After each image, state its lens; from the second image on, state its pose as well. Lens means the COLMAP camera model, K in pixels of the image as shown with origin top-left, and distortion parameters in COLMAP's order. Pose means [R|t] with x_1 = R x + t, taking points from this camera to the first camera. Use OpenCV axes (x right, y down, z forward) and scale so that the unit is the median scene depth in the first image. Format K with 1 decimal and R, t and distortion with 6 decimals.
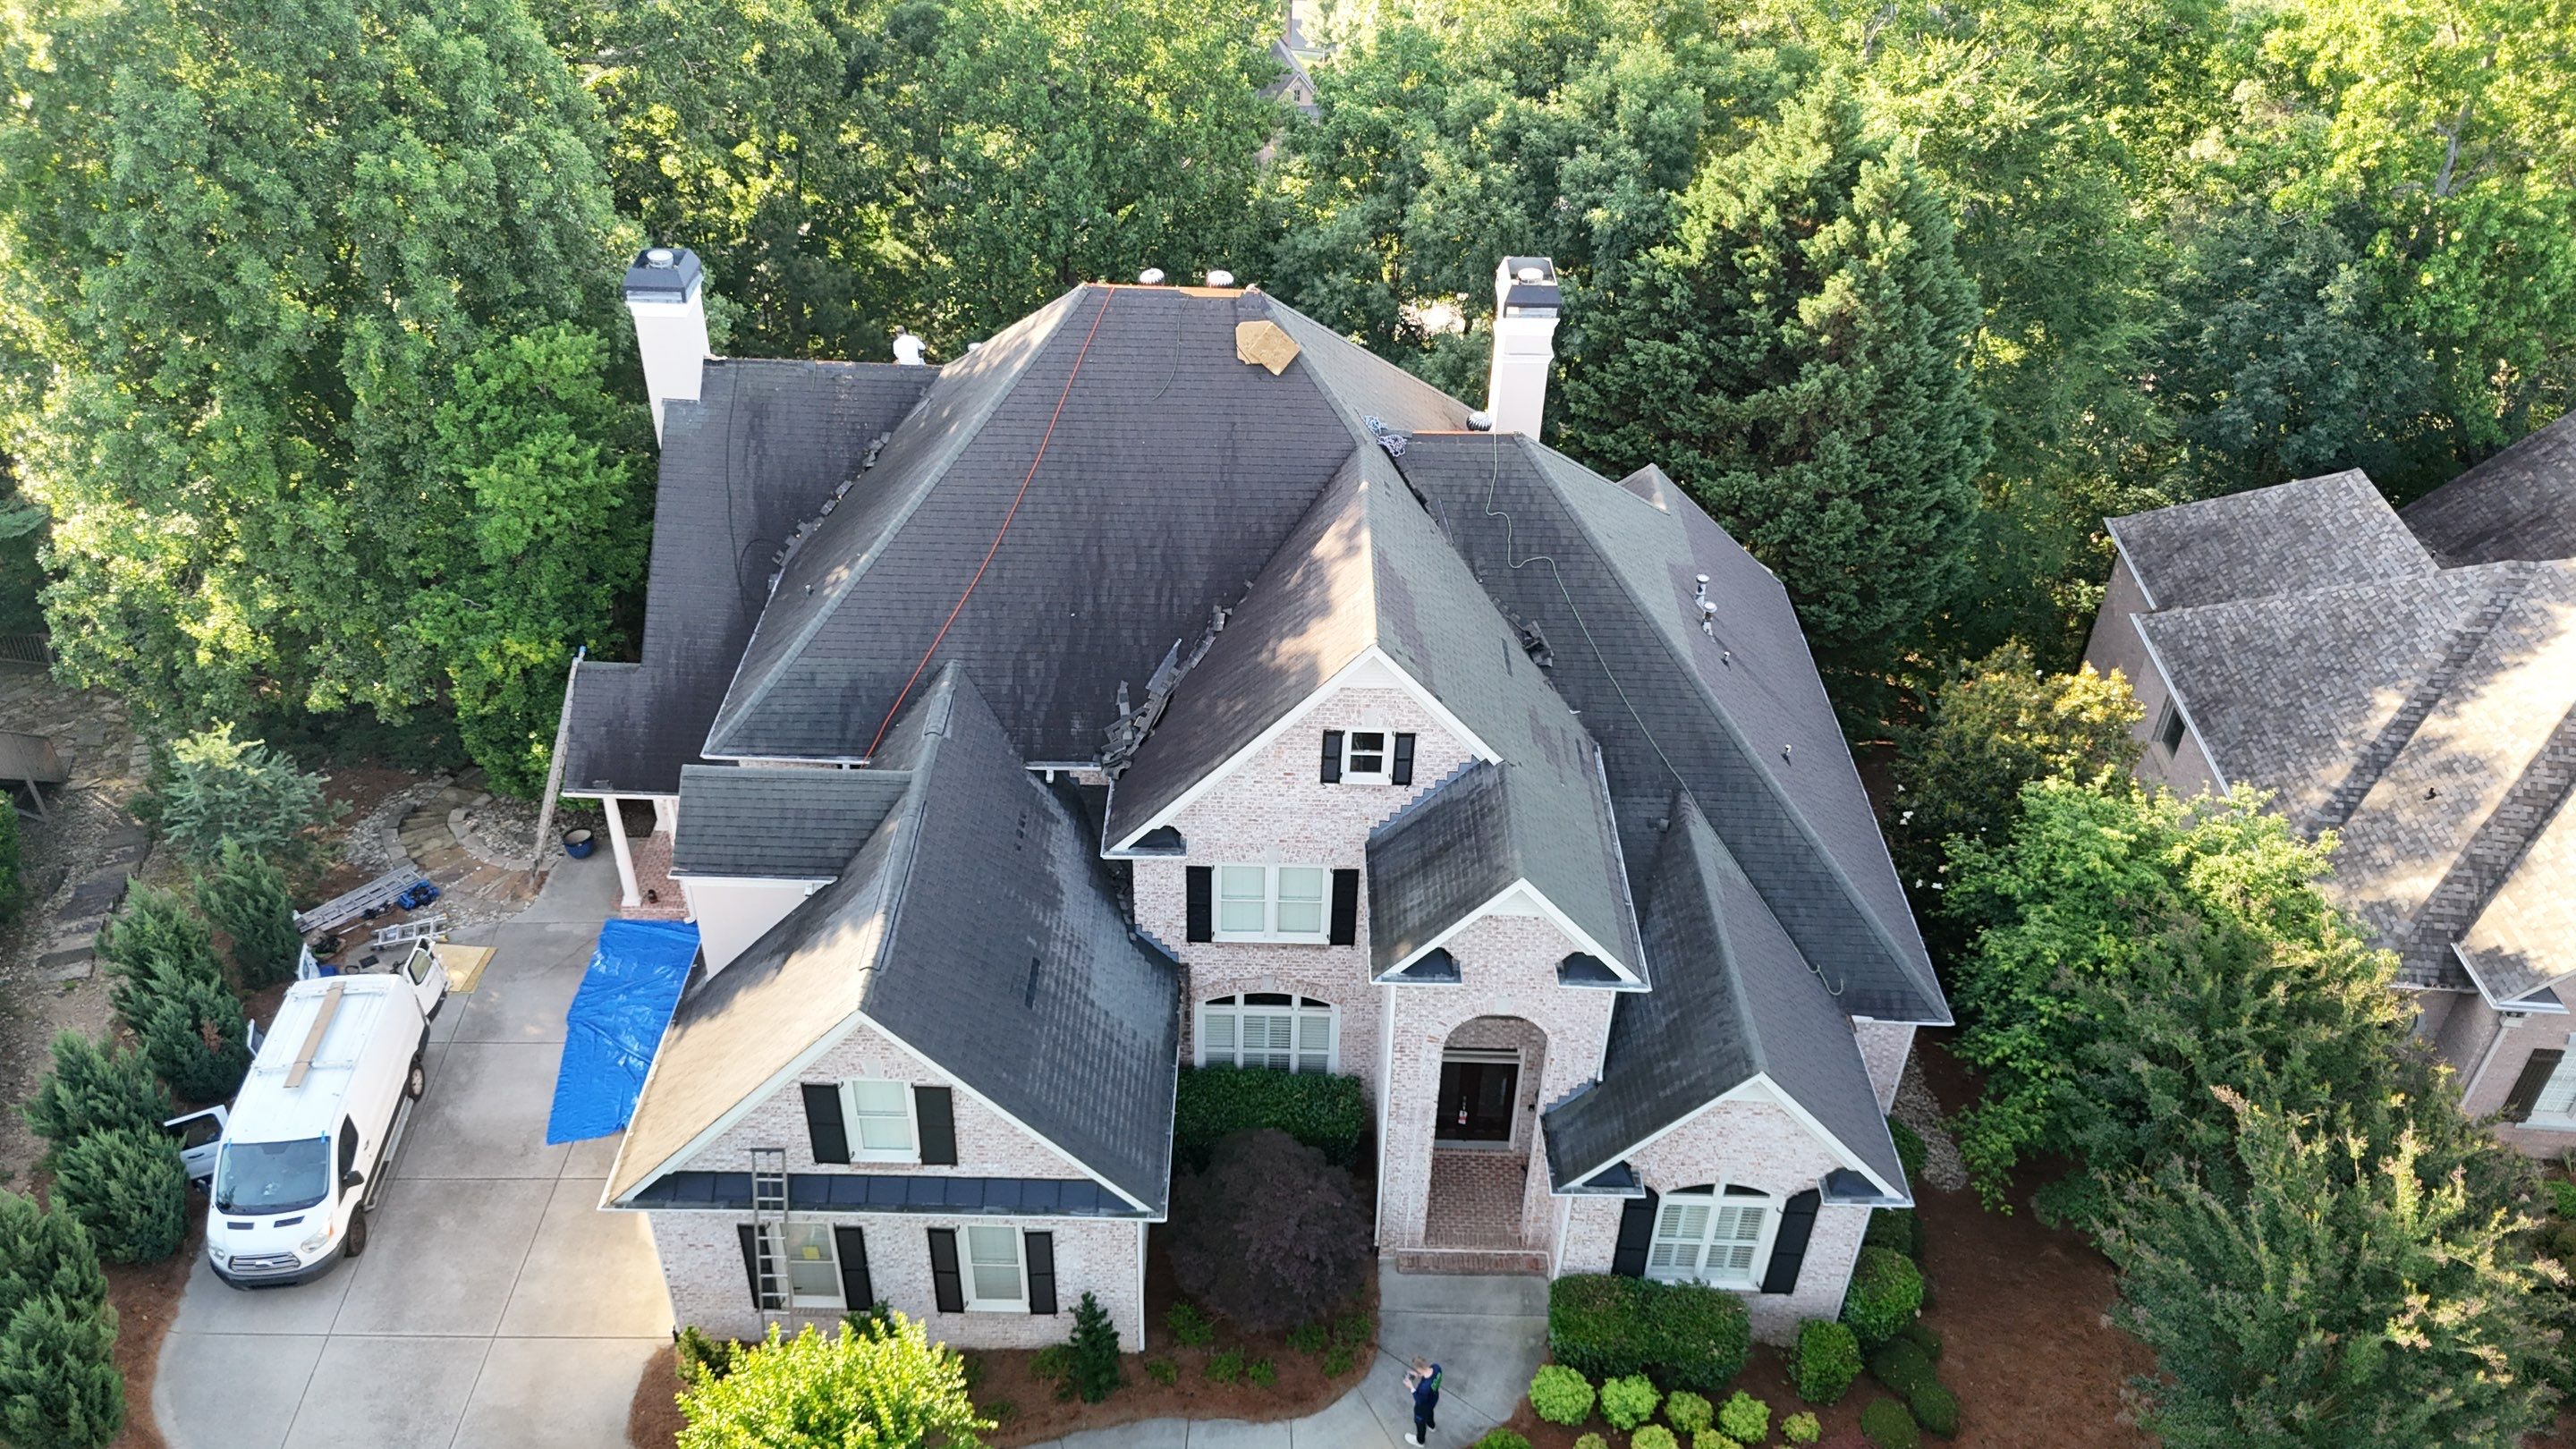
lens RADIAL K [[1912.2, 0, 1289.6], [0, 1912.2, 716.6], [0, 0, 1]] dist [0.002382, -0.009573]
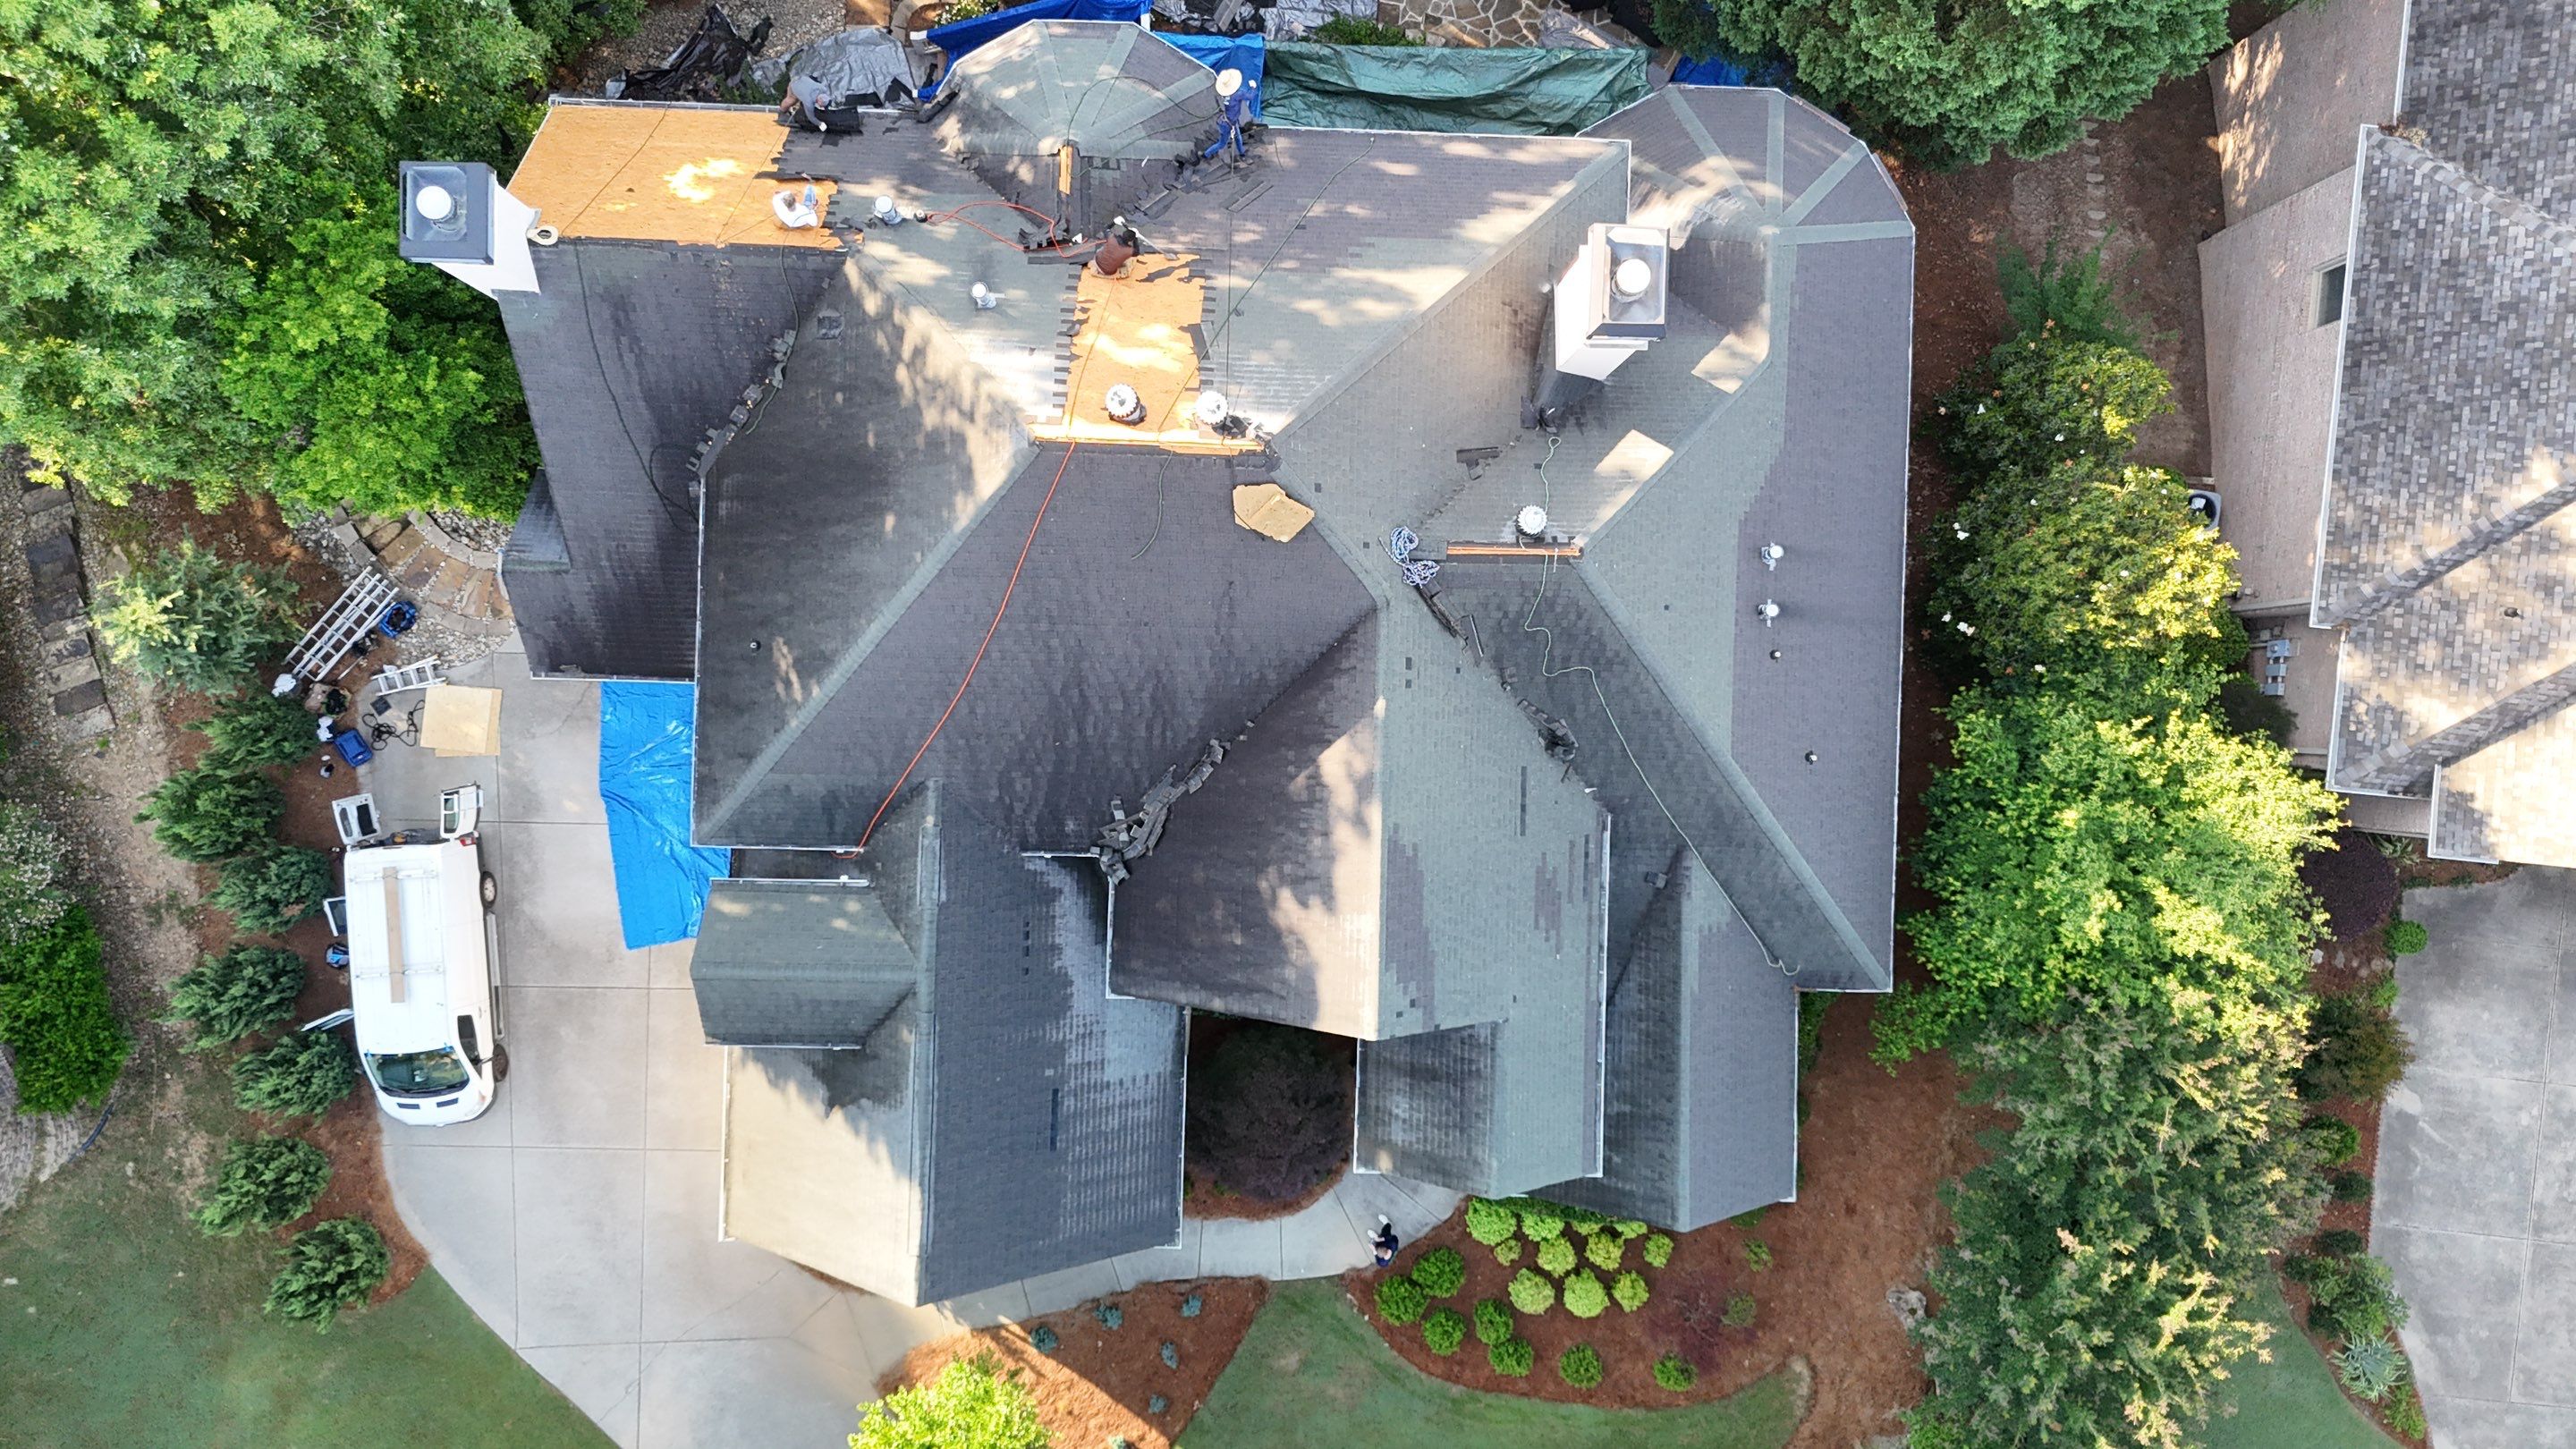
lens RADIAL K [[1912.2, 0, 1287.7], [0, 1912.2, 718.4], [0, 0, 1]] dist [0.002382, -0.009573]
pose [[0.999723, 0.023086, 0.004579, -0.007337], [-0.017002, 0.573823, 0.818803, -0.810895], [0.016275, -0.818654, 0.574056, 0.485012]]
